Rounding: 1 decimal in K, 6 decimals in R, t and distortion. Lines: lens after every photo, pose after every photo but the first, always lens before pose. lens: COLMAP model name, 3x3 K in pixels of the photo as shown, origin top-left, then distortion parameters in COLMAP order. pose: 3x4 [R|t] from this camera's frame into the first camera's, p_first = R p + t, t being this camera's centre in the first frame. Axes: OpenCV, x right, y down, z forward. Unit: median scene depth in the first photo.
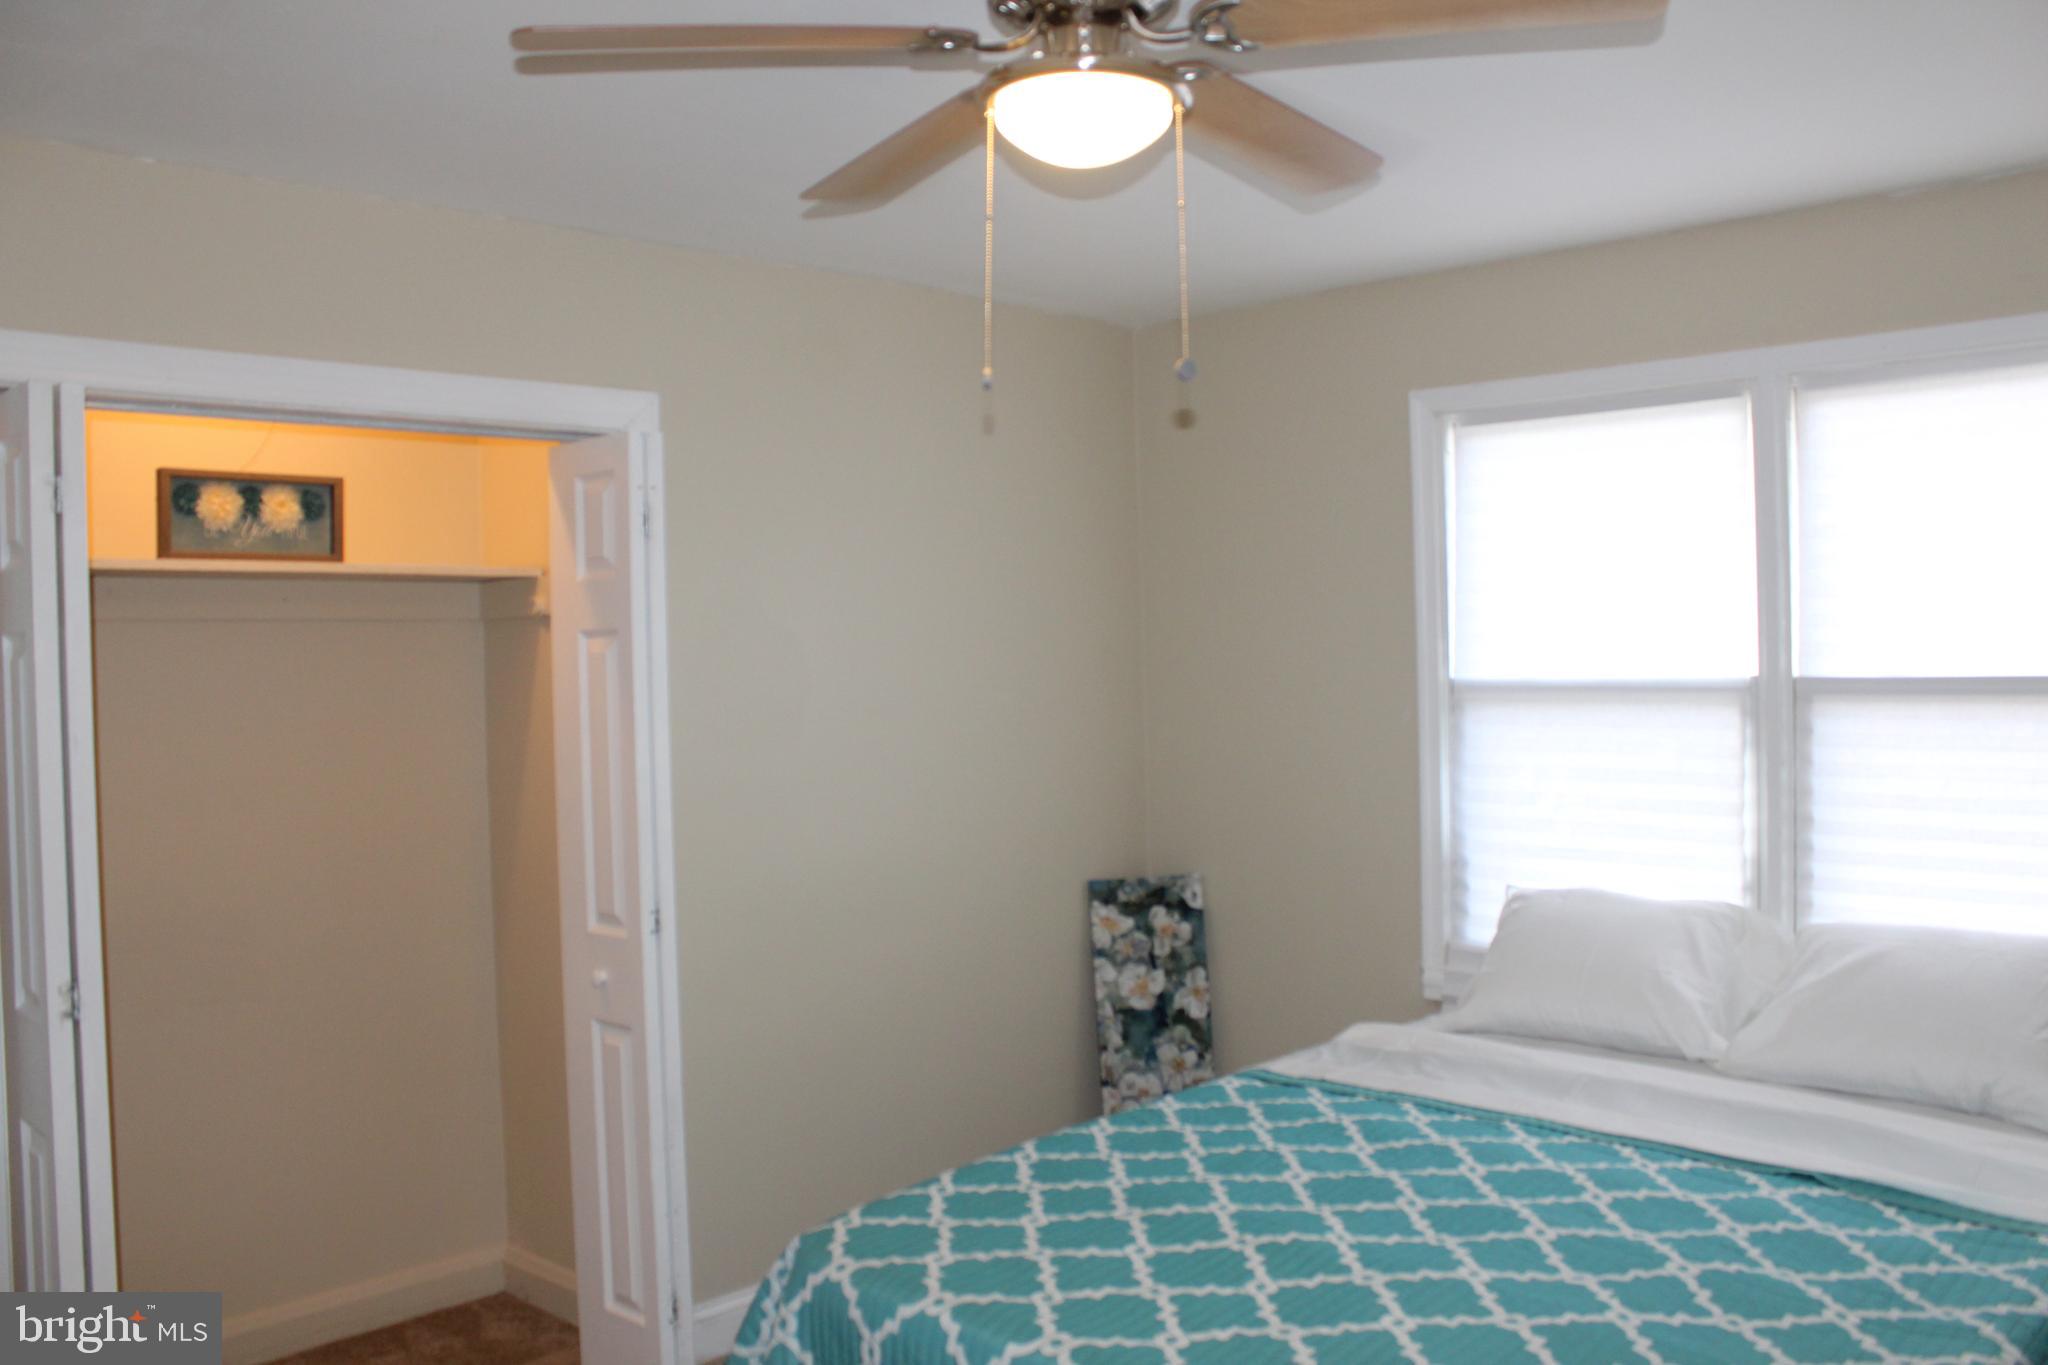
lens RADIAL K [[1707.7, 0, 1016.8], [0, 1707.7, 683.0], [0, 0, 1]] dist [-0.126633, 0.064720]
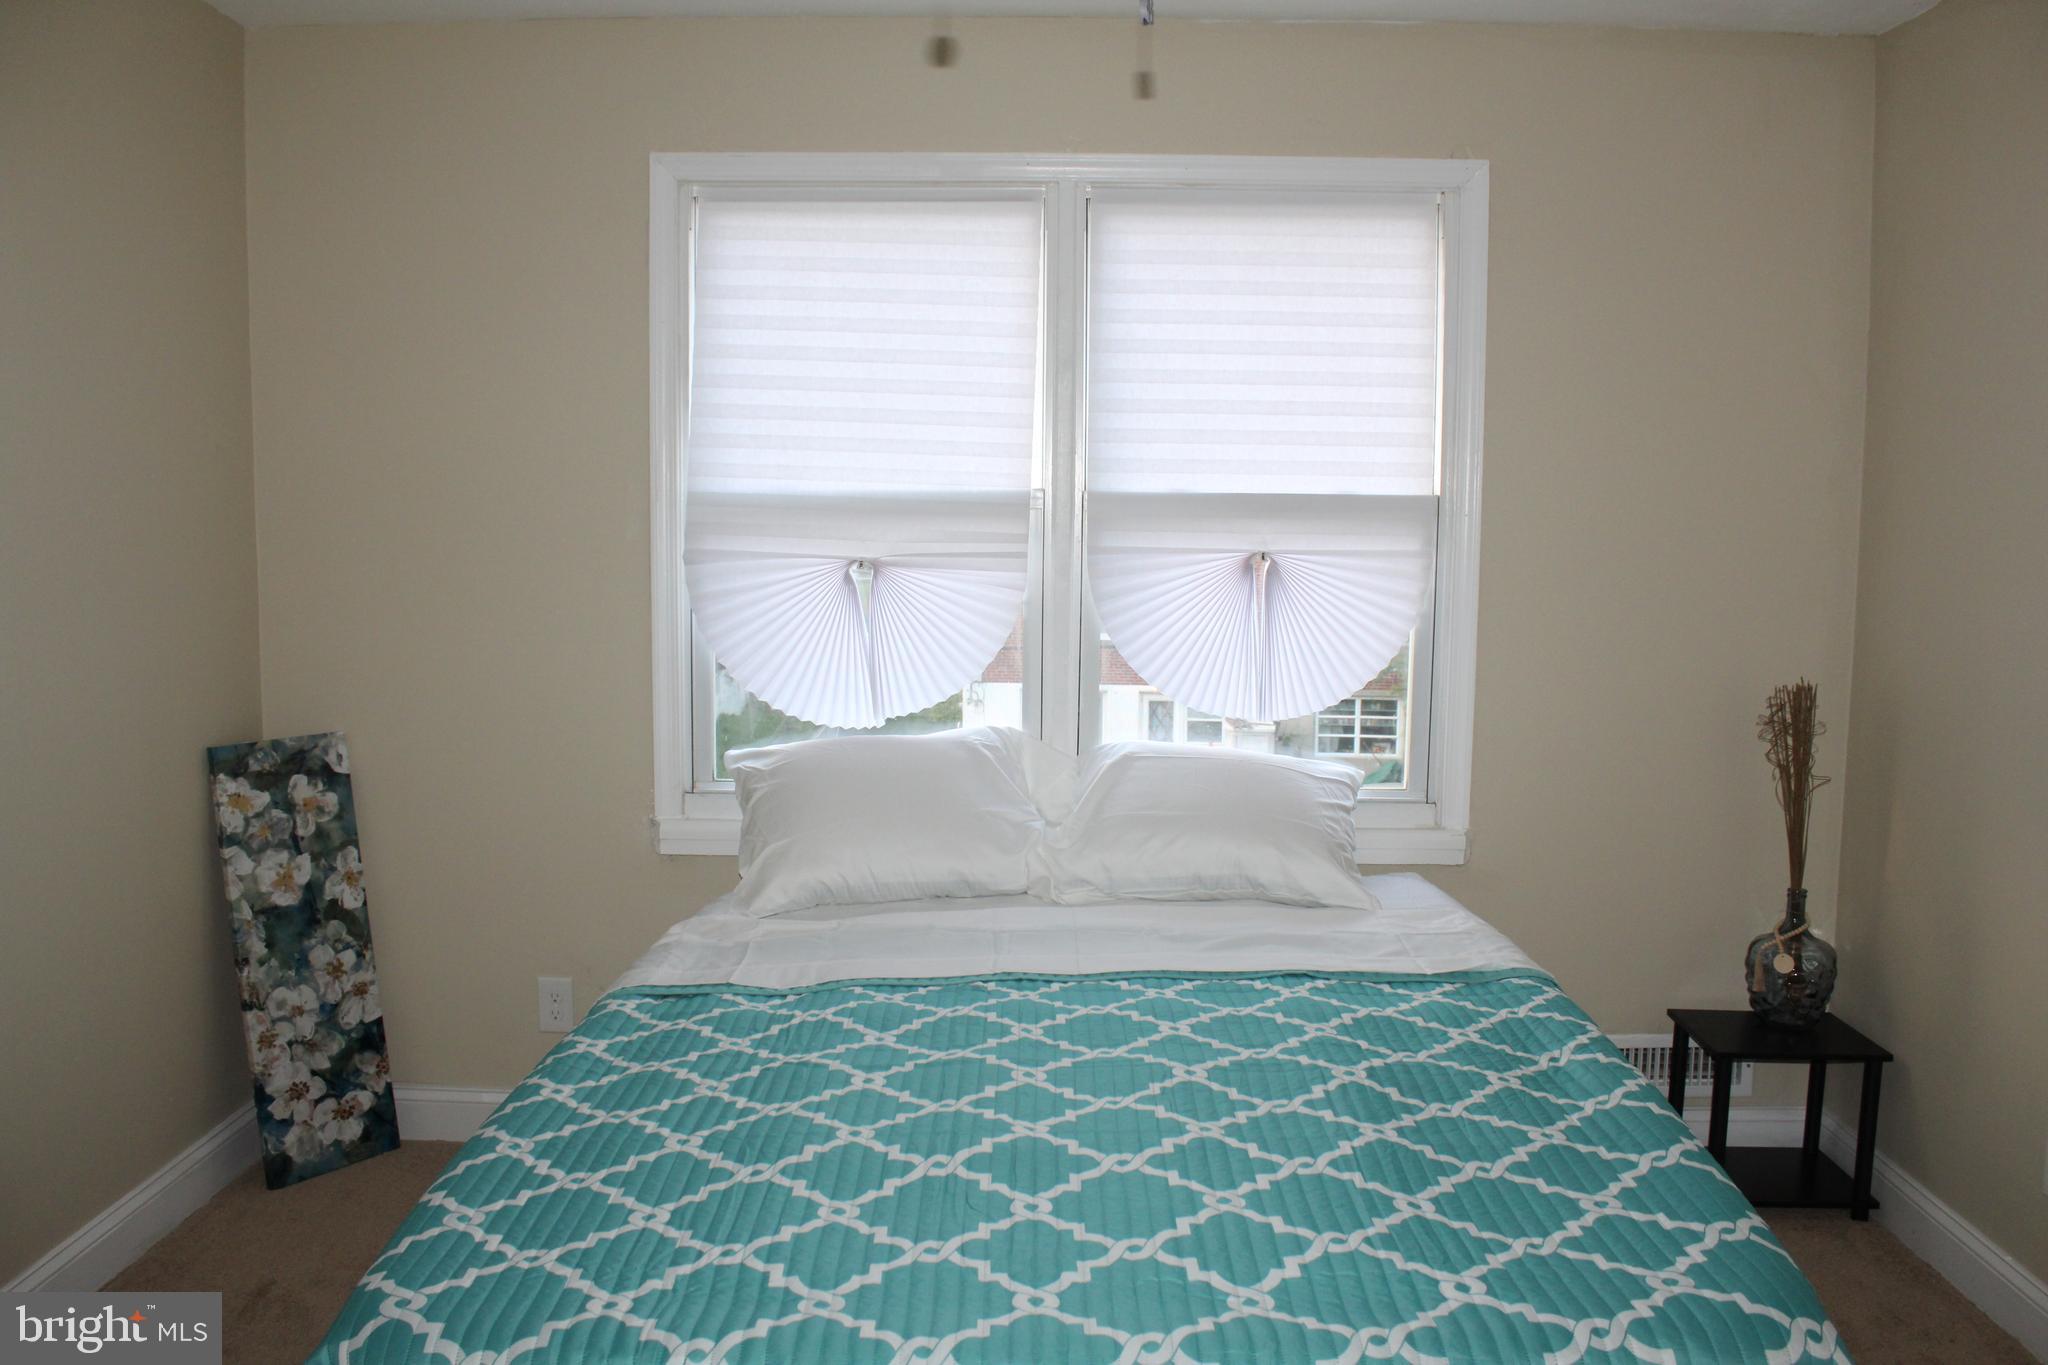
lens RADIAL K [[1707.7, 0, 1022.7], [0, 1707.7, 682.5], [0, 0, 1]] dist [-0.126633, 0.064720]
pose [[0.726721, -0.044286, 0.685504, -0.202965], [-0.015665, 0.996592, 0.080990, 0.020882], [-0.686755, -0.069596, 0.723550, 0.213999]]
